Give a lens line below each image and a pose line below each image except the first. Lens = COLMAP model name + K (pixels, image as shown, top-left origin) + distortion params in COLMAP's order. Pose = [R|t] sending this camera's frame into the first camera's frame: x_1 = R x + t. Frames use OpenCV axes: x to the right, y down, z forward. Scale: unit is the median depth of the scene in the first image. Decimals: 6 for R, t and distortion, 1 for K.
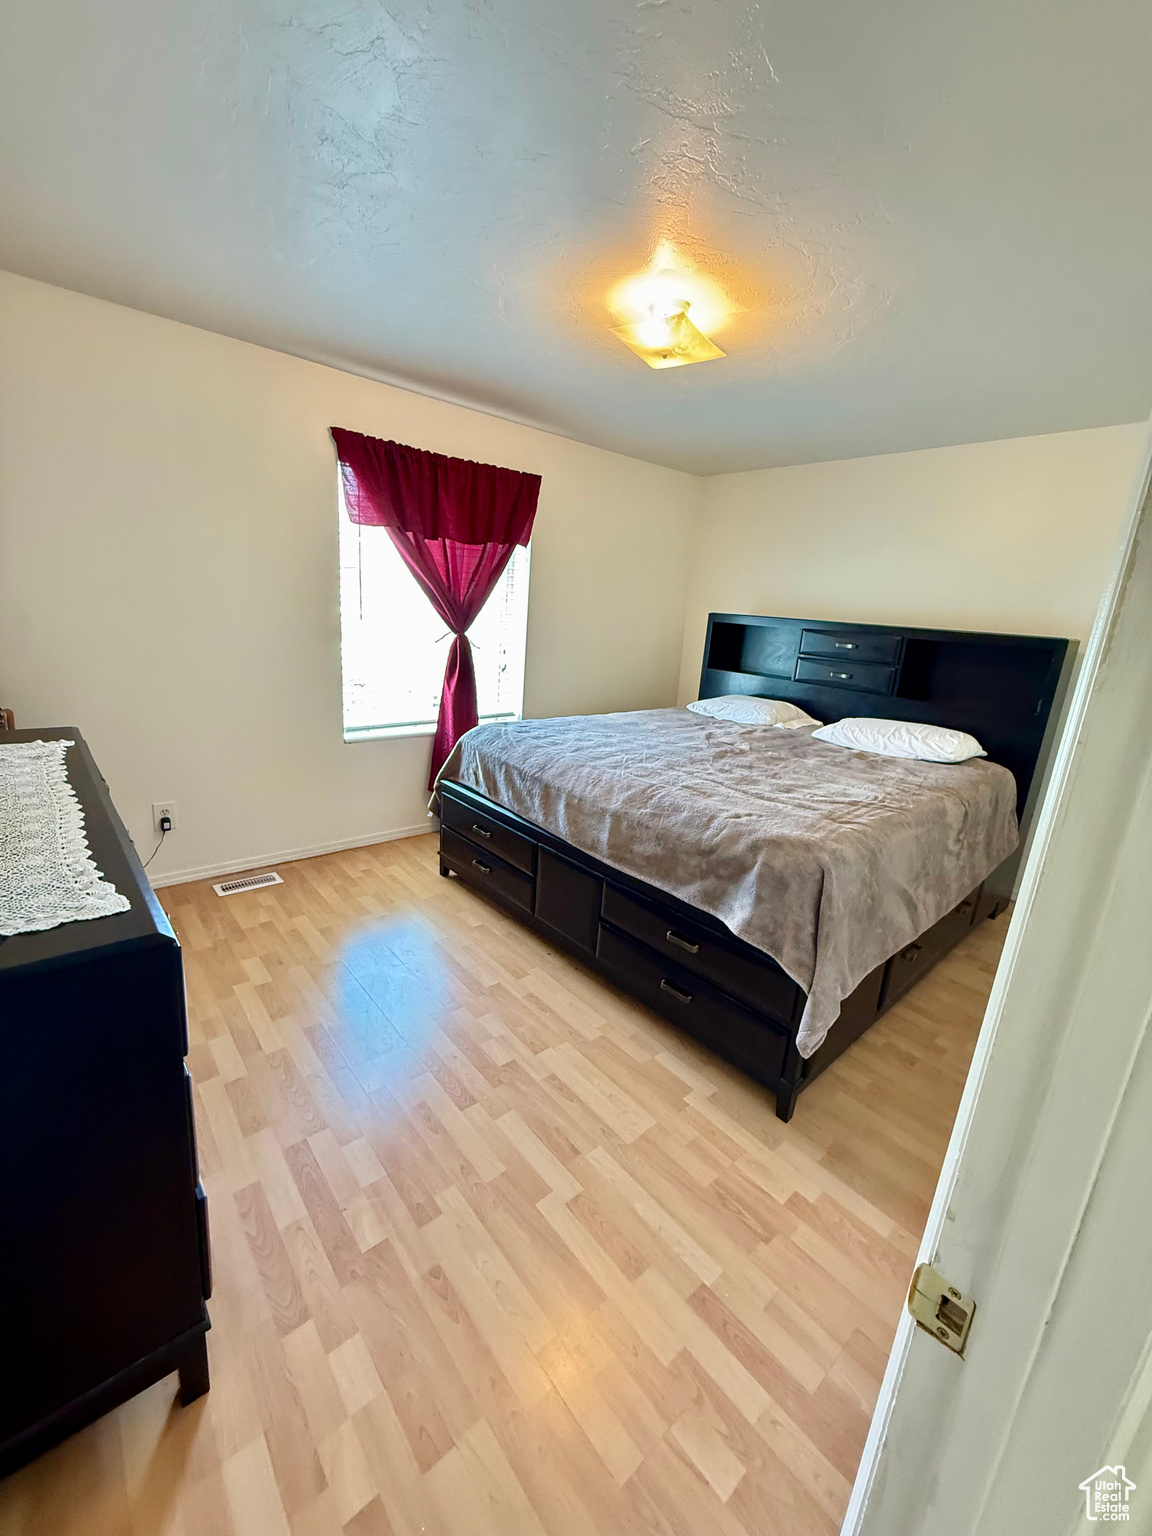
lens RADIAL K [[611.4, 0, 578.4], [0, 611.4, 758.3], [0, 0, 1]] dist [0.000070, -0.000019]
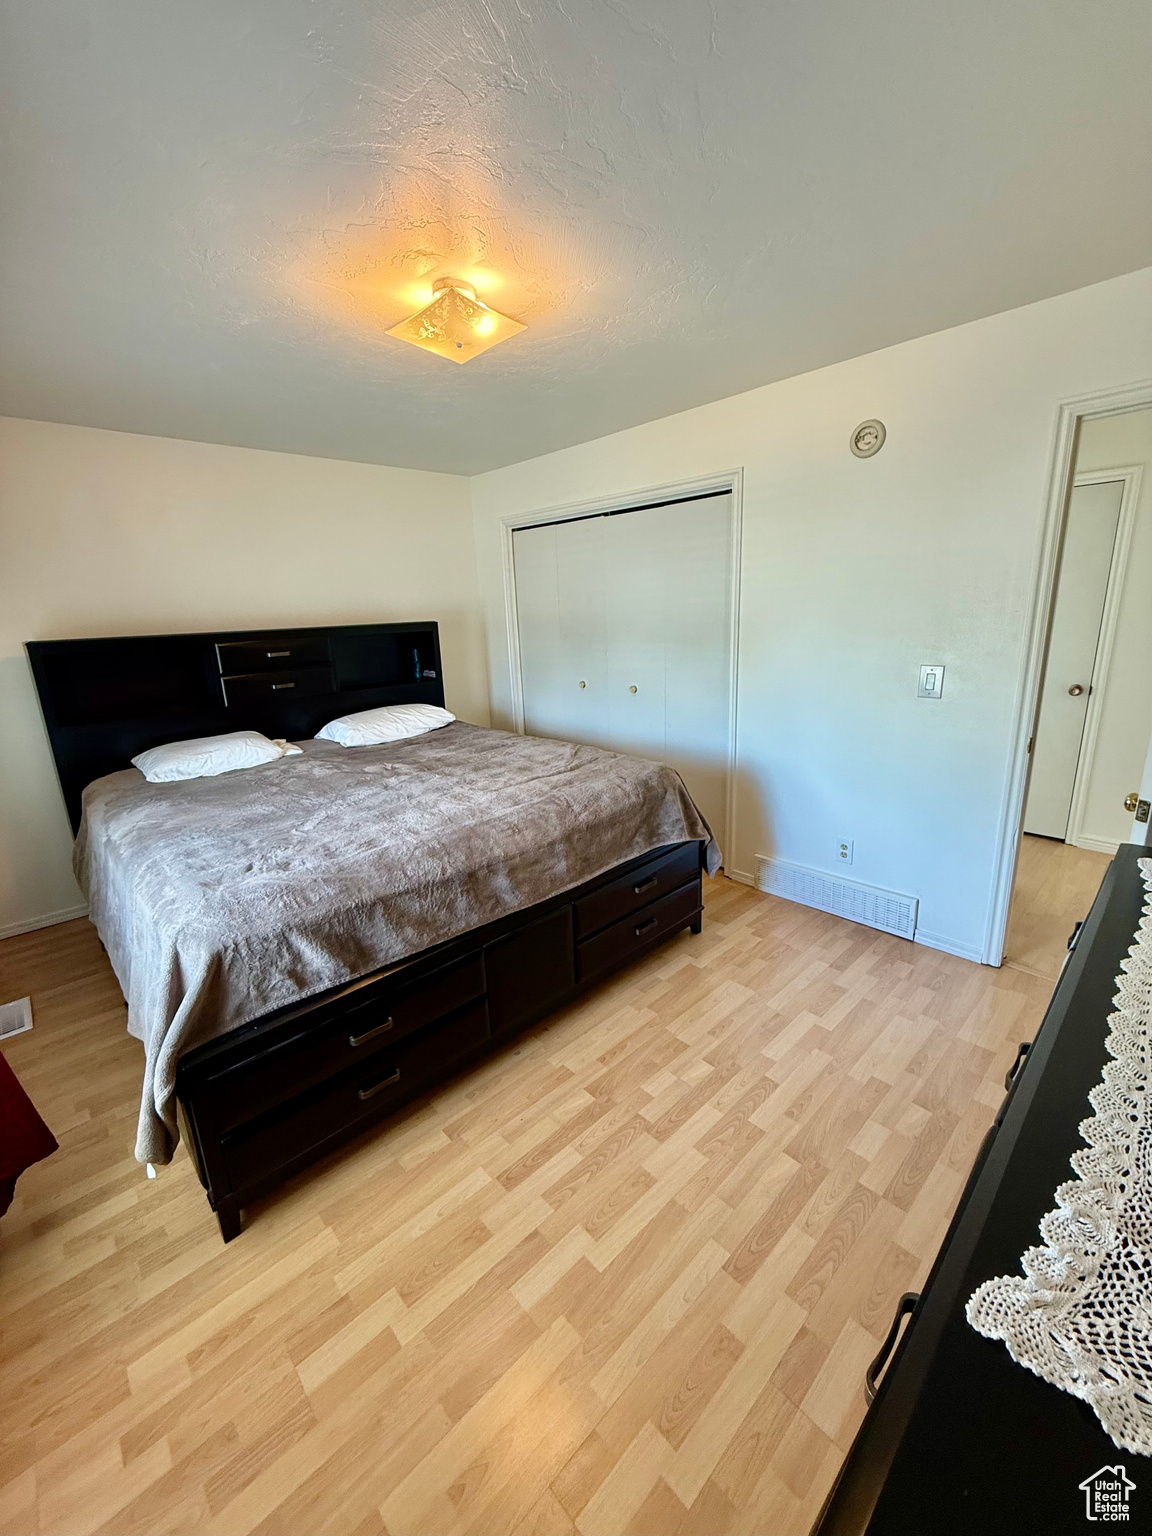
lens RADIAL K [[611.4, 0, 578.4], [0, 611.4, 758.3], [0, 0, 1]] dist [0.000070, -0.000019]
pose [[-0.037358, -0.305402, 0.951490, -0.763139], [0.284352, 0.909545, 0.303103, -0.287765], [-0.957992, 0.281882, 0.052863, 0.818409]]
